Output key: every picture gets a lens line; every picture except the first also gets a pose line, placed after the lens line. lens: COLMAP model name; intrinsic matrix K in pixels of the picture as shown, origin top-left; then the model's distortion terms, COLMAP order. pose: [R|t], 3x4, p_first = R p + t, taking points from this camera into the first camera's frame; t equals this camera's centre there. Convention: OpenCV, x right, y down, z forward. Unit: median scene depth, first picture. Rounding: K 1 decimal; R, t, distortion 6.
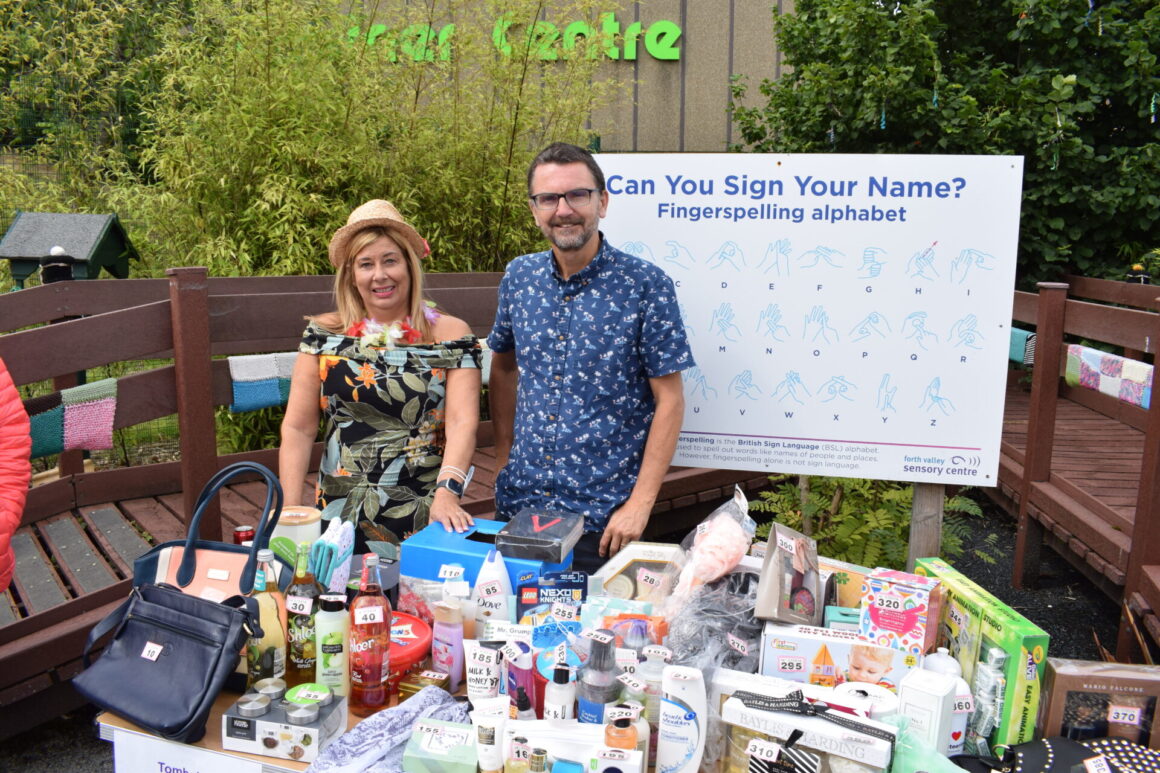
lens RADIAL K [[907.5, 0, 581.1], [0, 907.5, 399.8], [0, 0, 1]] dist [-0.076086, -0.139686]
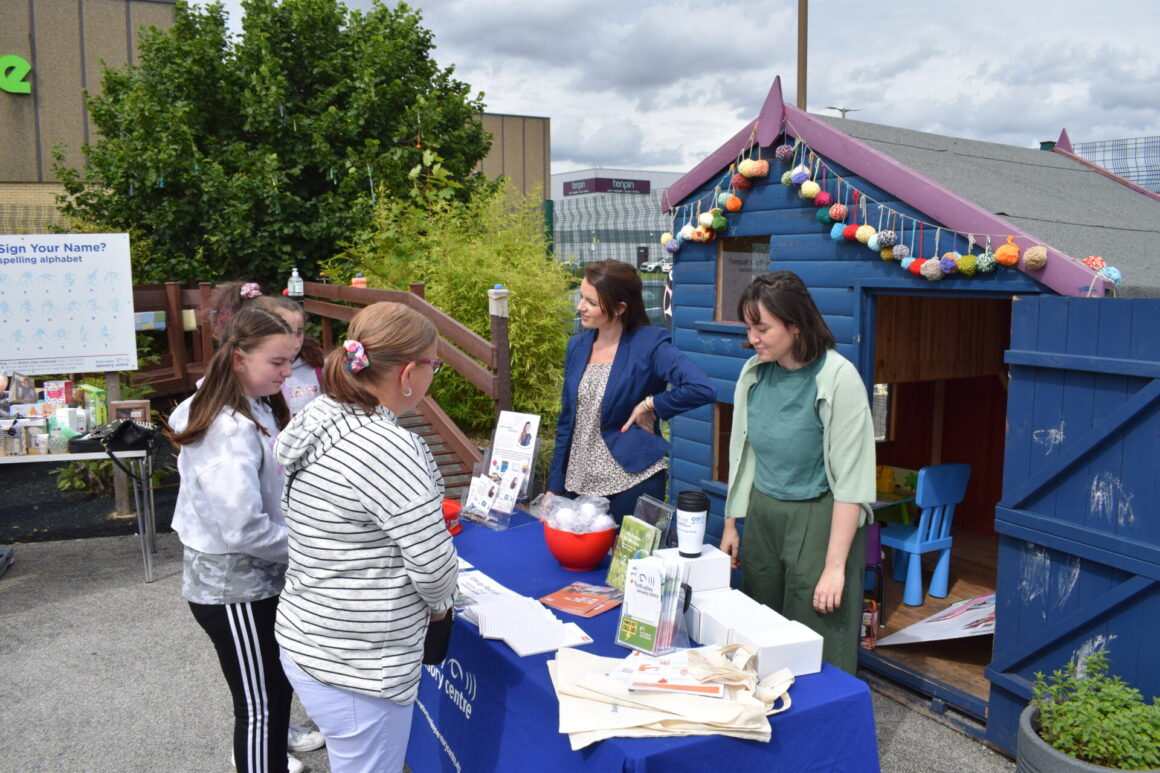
lens RADIAL K [[908.8, 0, 587.4], [0, 908.8, 382.3], [0, 0, 1]] dist [-0.093647, 0.009764]
pose [[0.802083, -0.097429, 0.589211, 0.009923], [0.119848, 0.992792, 0.001016, 0.099150], [-0.585063, 0.069801, 0.807978, -0.591202]]
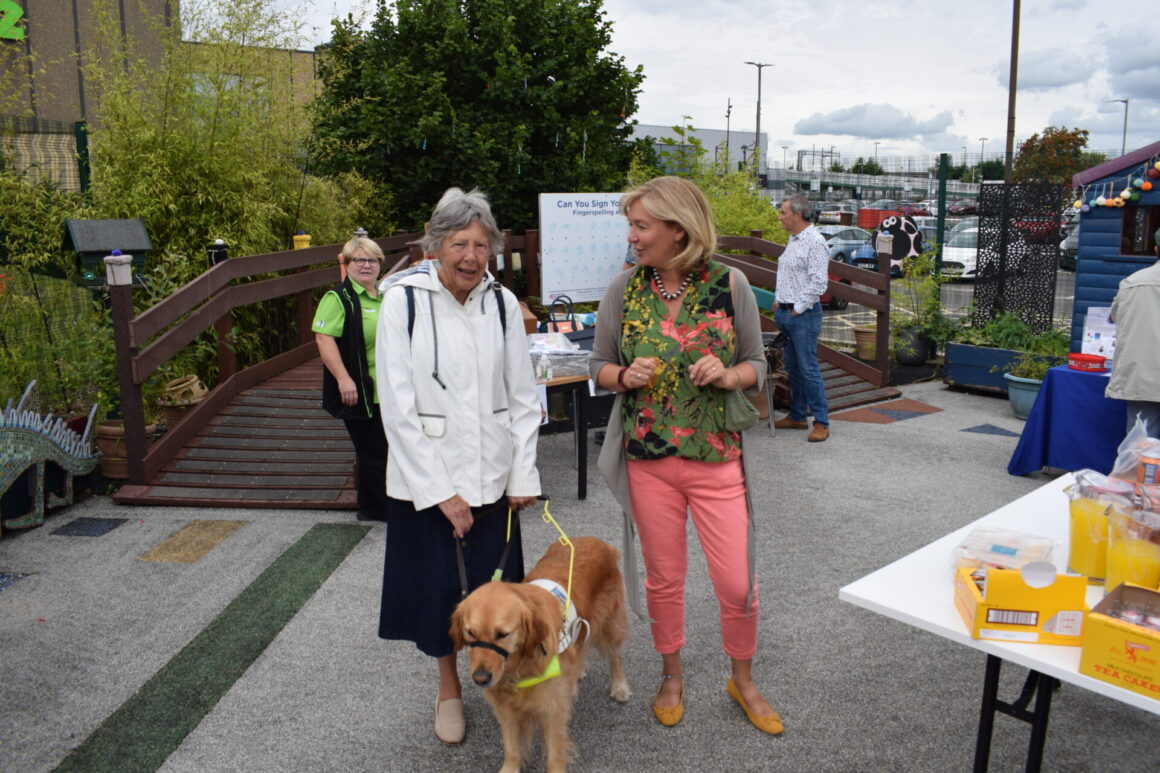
lens RADIAL K [[921.6, 0, 560.6], [0, 921.6, 385.7], [0, 0, 1]] dist [-0.074165, -0.004316]
pose [[0.698758, -0.158616, 0.697552, -0.798039], [0.144437, 0.986308, 0.079589, 0.038476], [-0.700625, 0.045139, 0.712100, -0.405064]]
